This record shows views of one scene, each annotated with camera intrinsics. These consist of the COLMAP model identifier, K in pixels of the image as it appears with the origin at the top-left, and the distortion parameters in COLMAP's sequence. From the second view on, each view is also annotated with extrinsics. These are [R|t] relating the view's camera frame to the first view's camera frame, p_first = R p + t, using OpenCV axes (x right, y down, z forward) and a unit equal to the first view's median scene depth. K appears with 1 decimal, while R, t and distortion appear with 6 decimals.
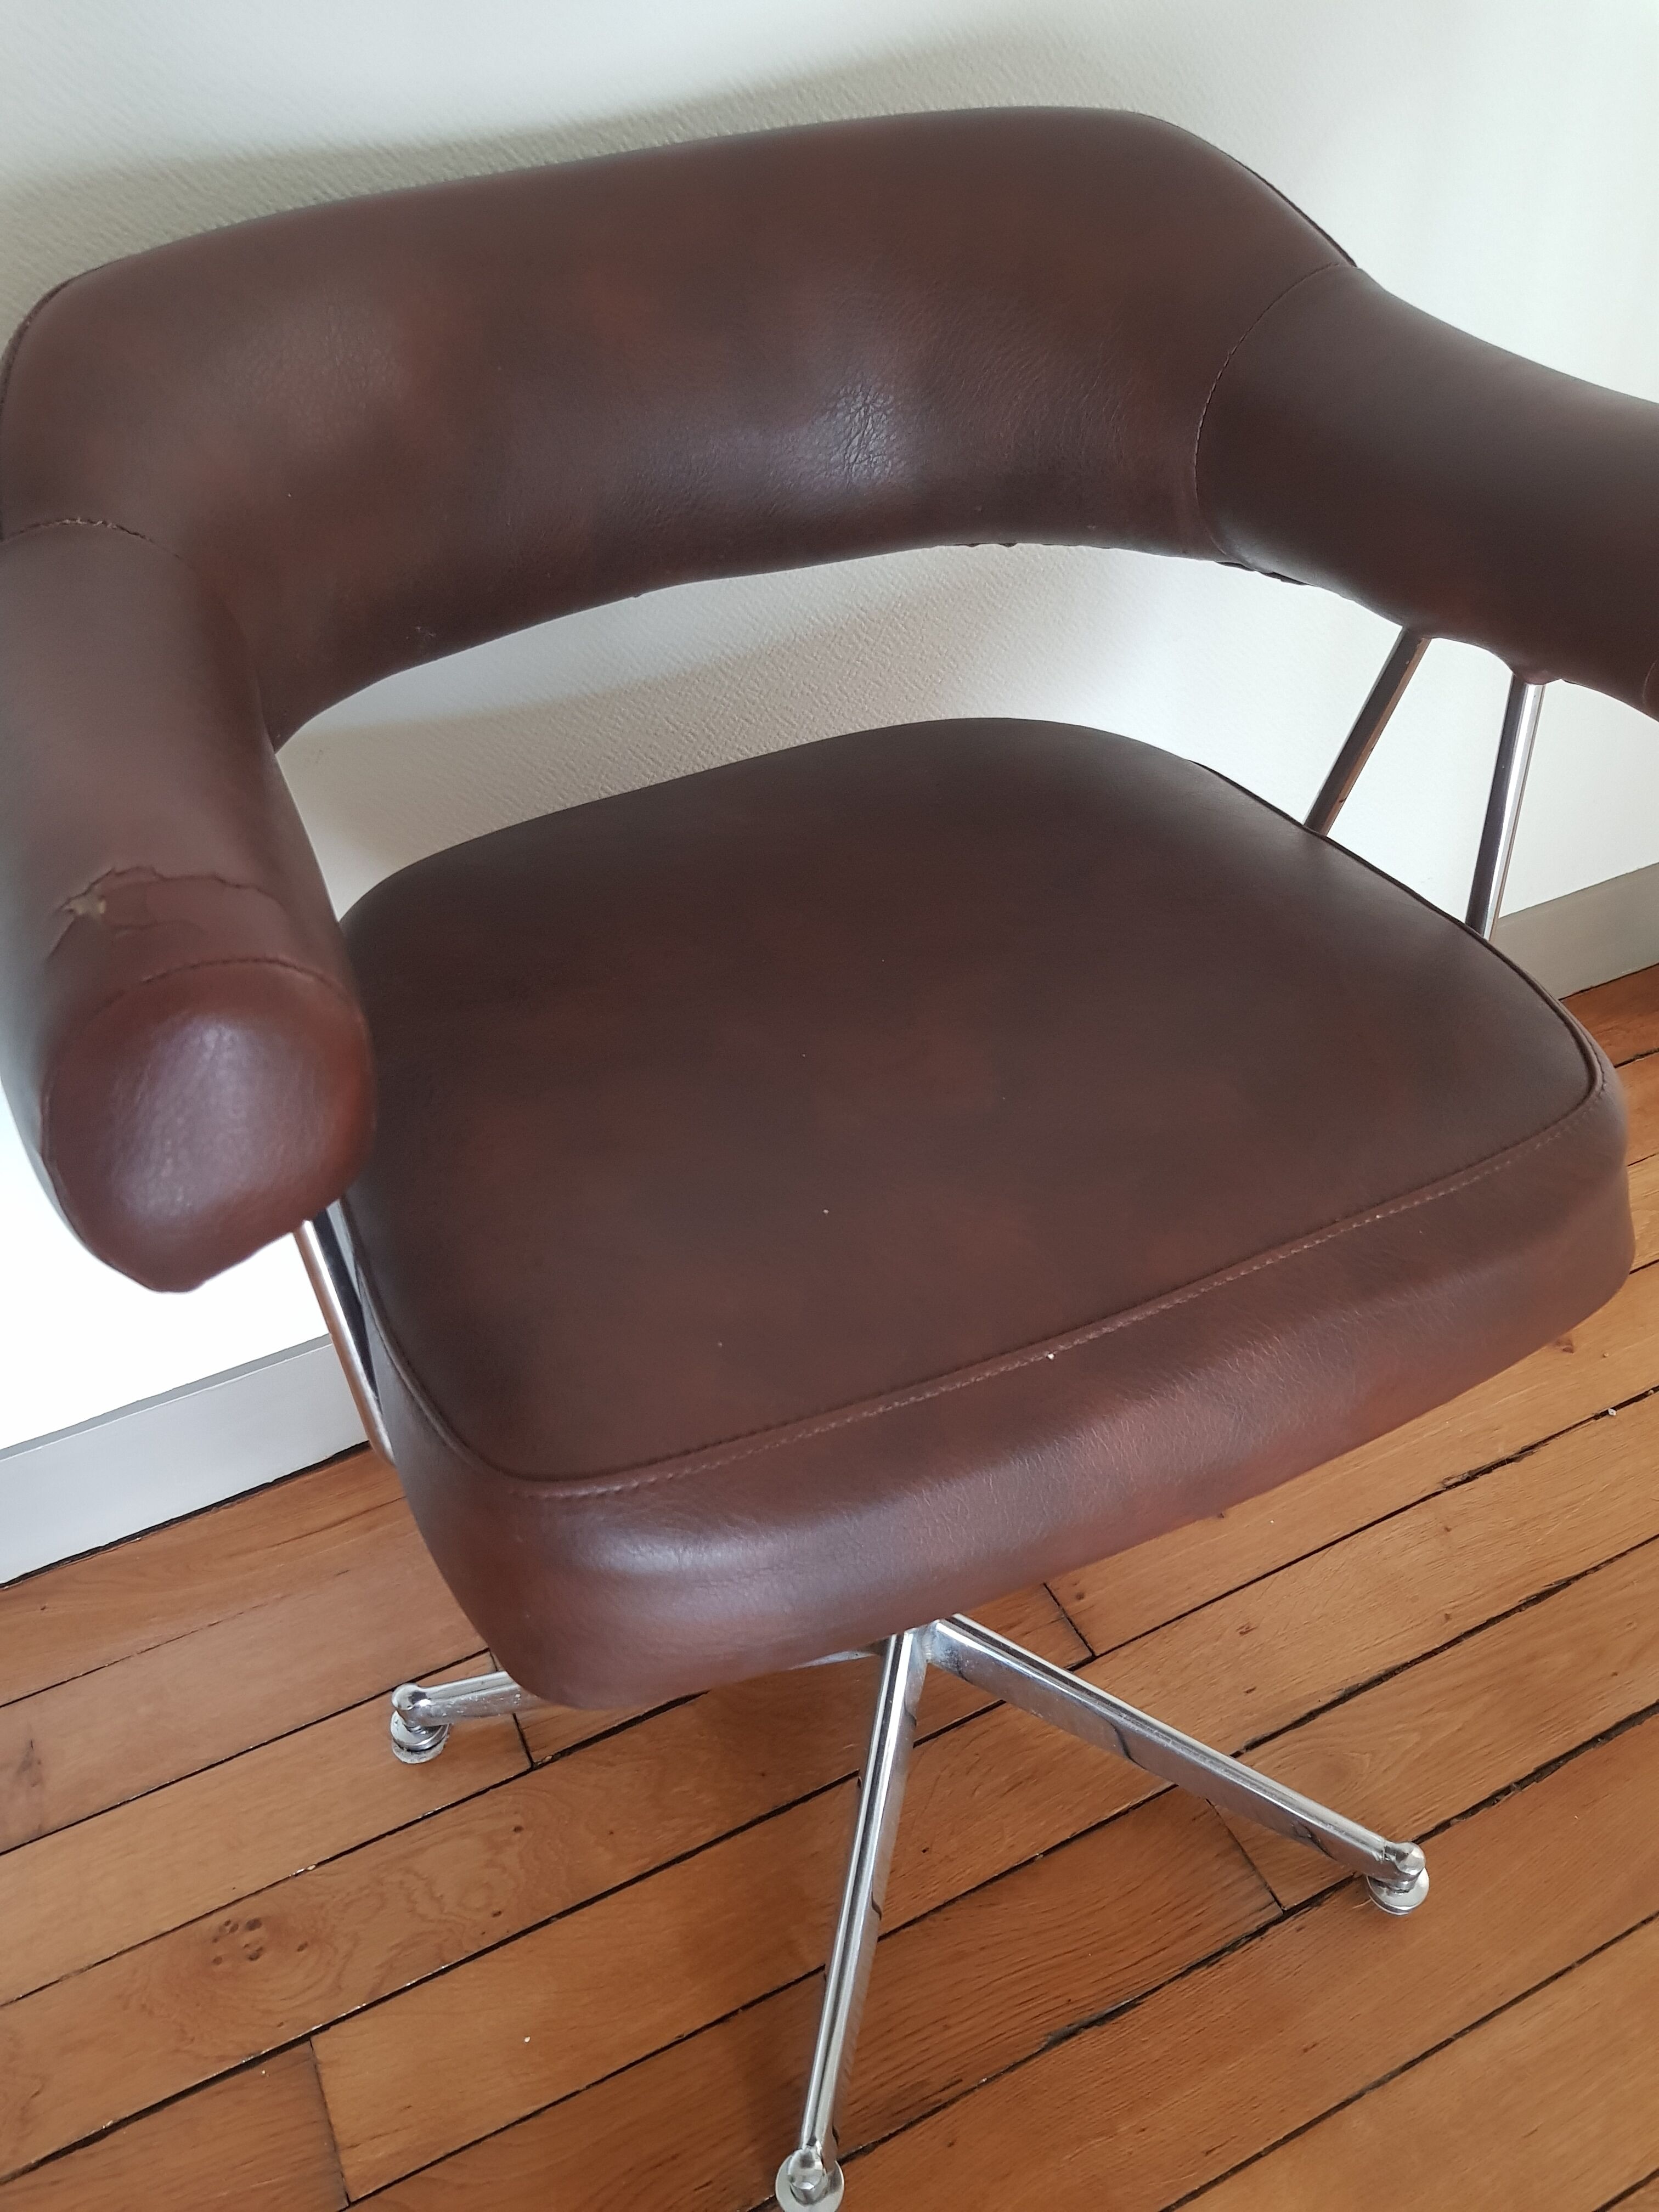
lens RADIAL K [[1710.4, 0, 810.7], [0, 1710.4, 1110.0], [0, 0, 1]] dist [0.033015, -0.057445]
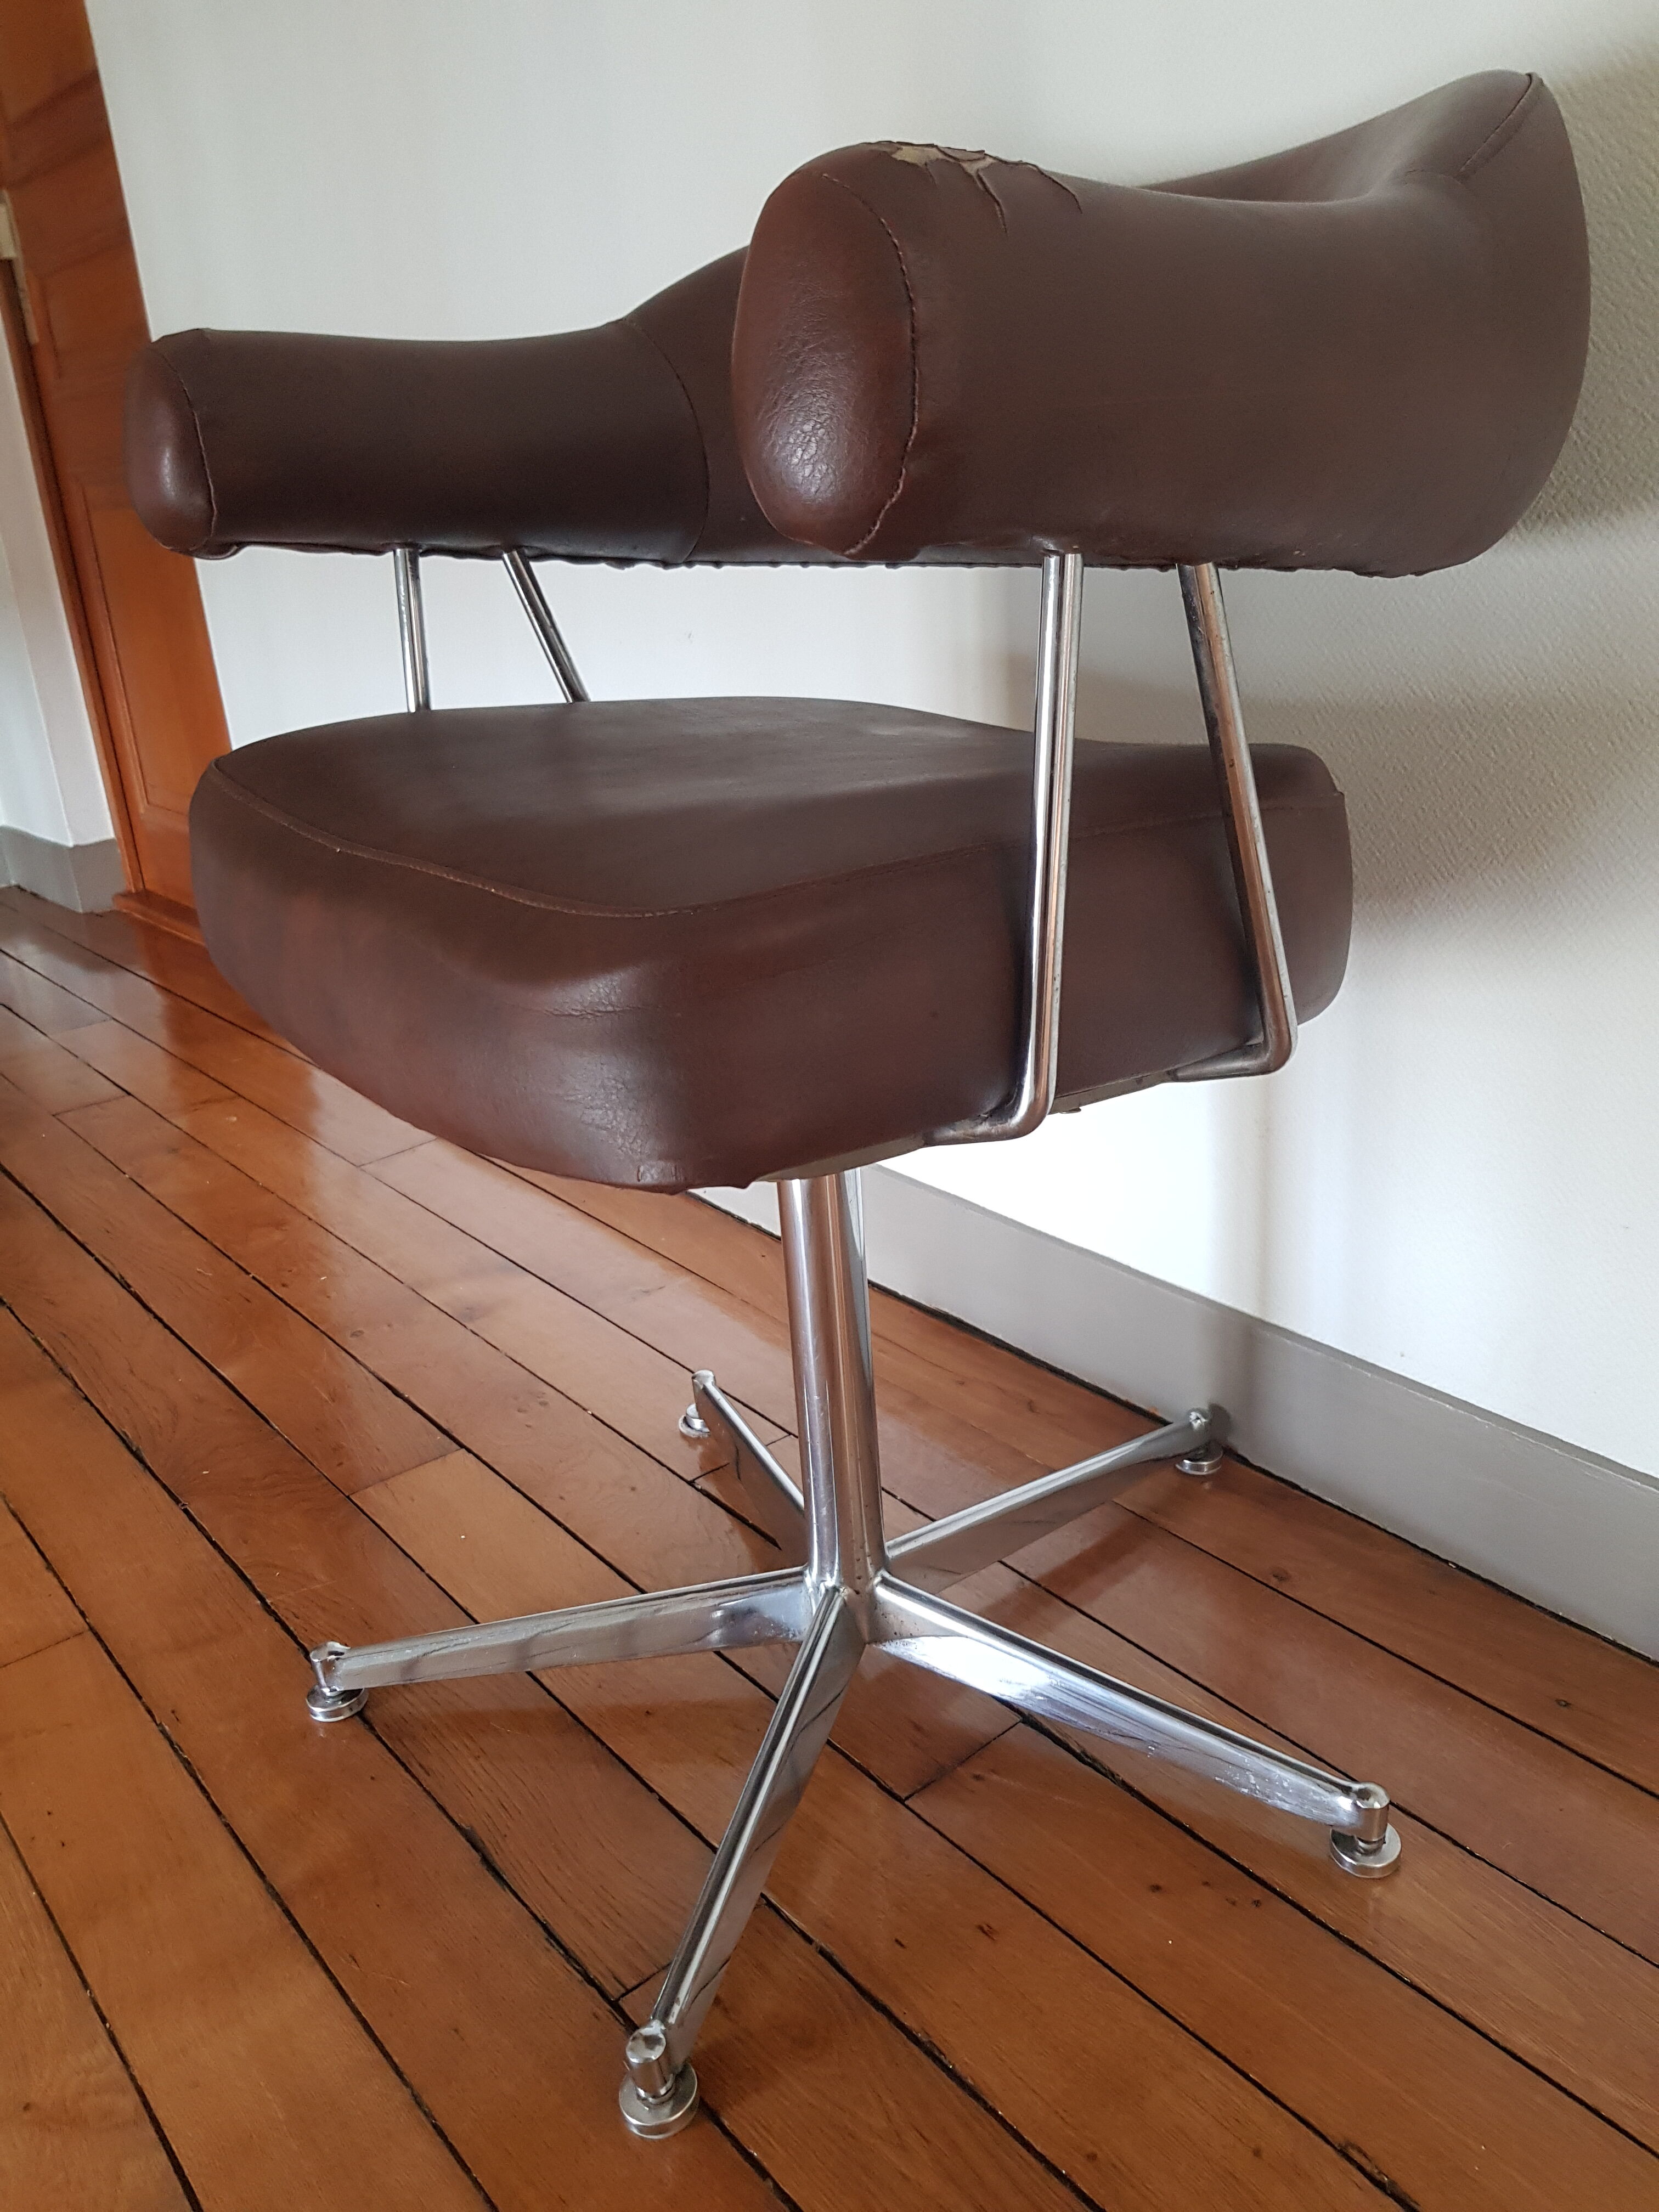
lens RADIAL K [[1705.7, 0, 881.8], [0, 1705.7, 1118.5], [0, 0, 1]] dist [0.003433, -0.014270]
pose [[0.259176, 0.376212, -0.889546, 0.858166], [-0.592166, 0.789494, 0.161365, -0.084624], [0.762999, 0.484937, 0.427398, 0.511664]]
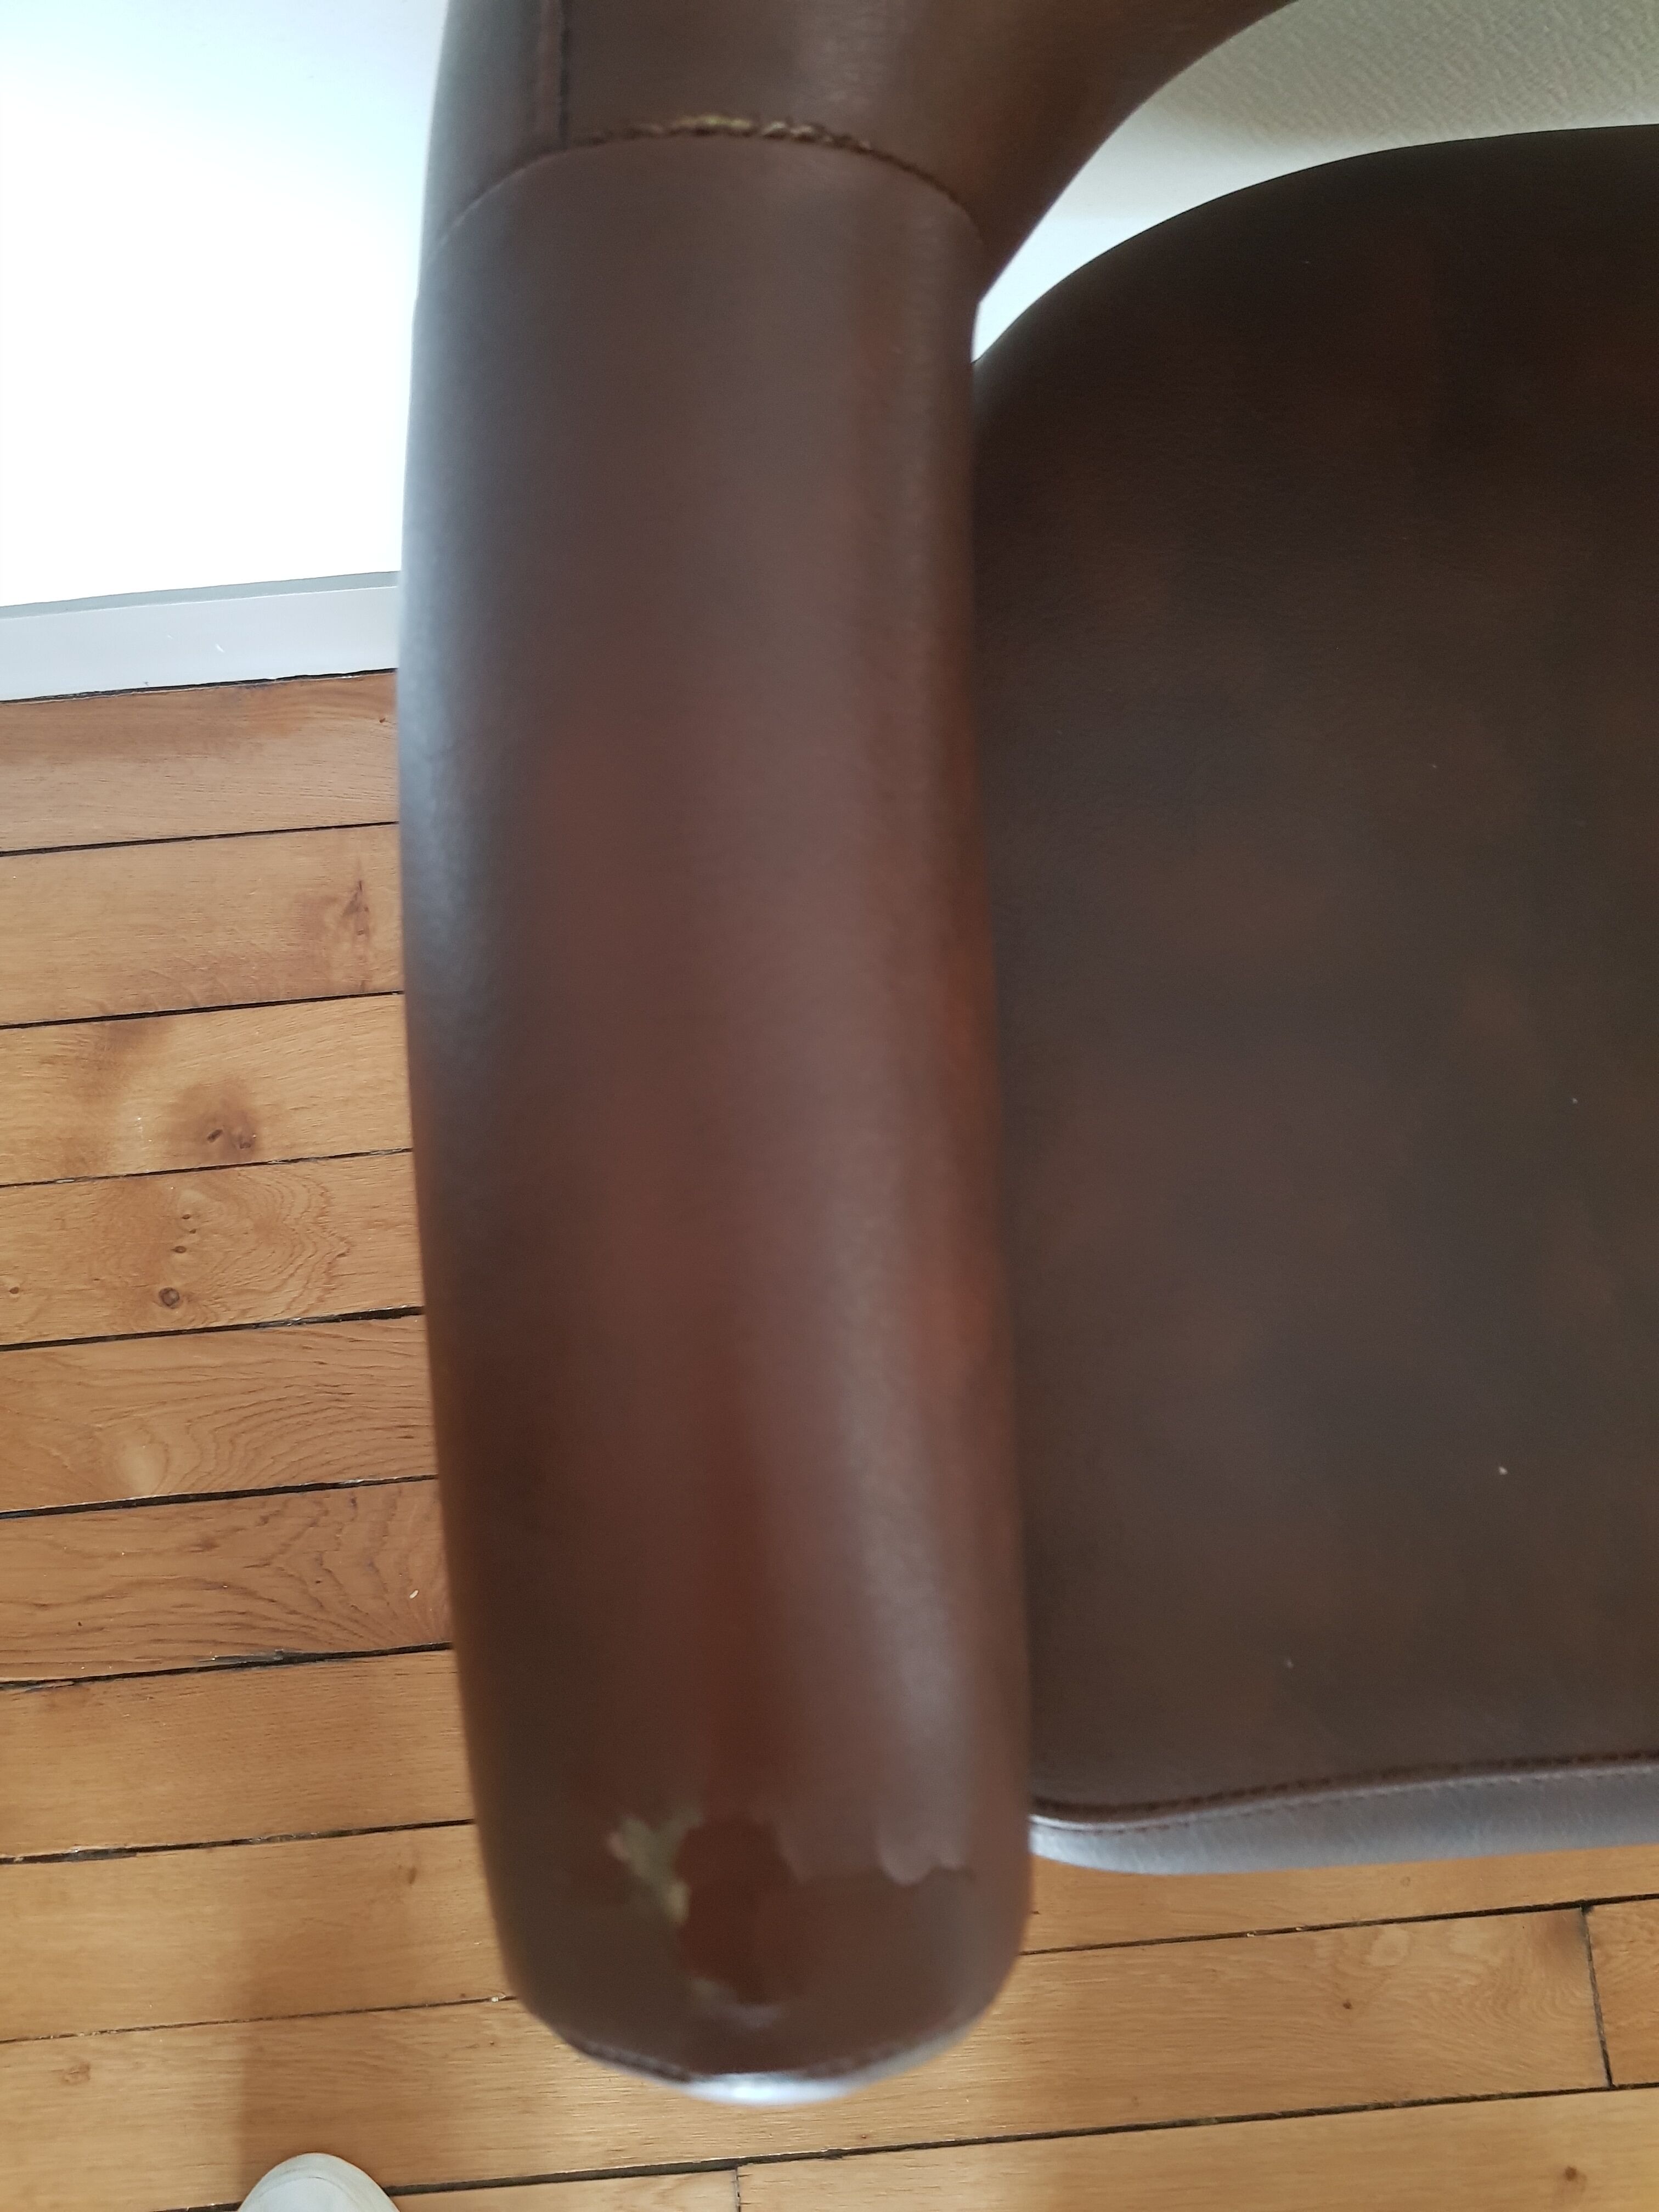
lens RADIAL K [[1694.3, 0, 829.5], [0, 1694.3, 1106.0], [0, 0, 1]] dist [0.041503, -0.071333]
pose [[0.935653, 0.352920, -0.001335, -0.183091], [-0.262861, 0.699407, 0.664631, -0.255724], [0.235495, -0.621512, 0.747171, 0.312862]]
